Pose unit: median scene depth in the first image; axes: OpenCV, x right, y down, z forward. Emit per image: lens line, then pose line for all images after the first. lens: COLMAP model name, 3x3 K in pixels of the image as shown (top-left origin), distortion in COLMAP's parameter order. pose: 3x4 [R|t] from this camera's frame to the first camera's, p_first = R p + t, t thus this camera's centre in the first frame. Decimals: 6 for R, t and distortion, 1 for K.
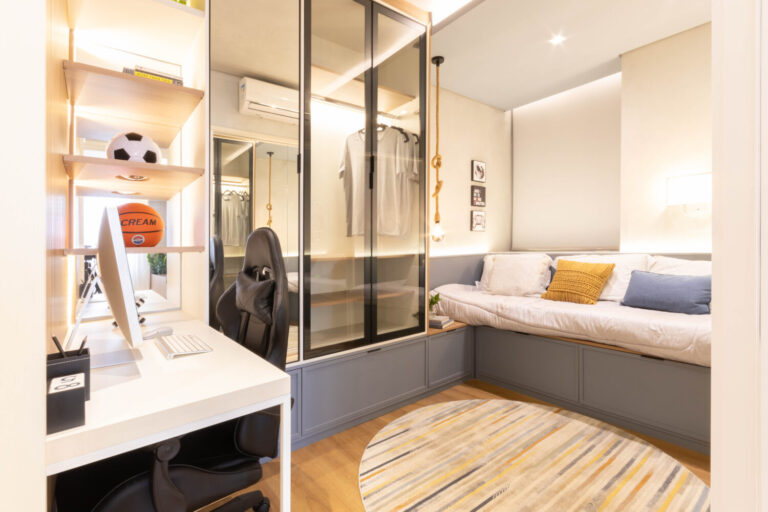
lens RADIAL K [[362.5, 0, 382.6], [0, 362.5, 242.8], [0, 0, 1]] dist [0.001471, 0.000625]
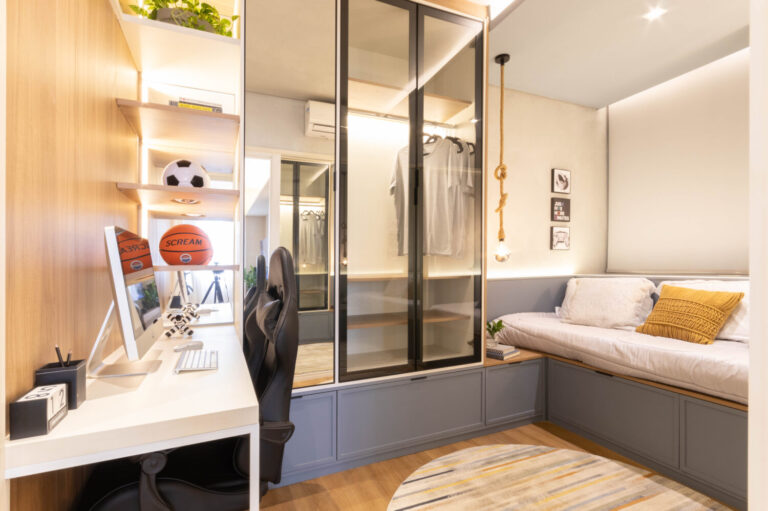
lens RADIAL K [[366.0, 0, 382.2], [0, 366.0, 258.6], [0, 0, 1]] dist [0.003729, -0.000149]
pose [[0.966139, 0.007189, -0.257921, 0.114324], [-0.008744, 0.999950, -0.004881, -0.004451], [0.257873, 0.006971, 0.966154, 0.060743]]
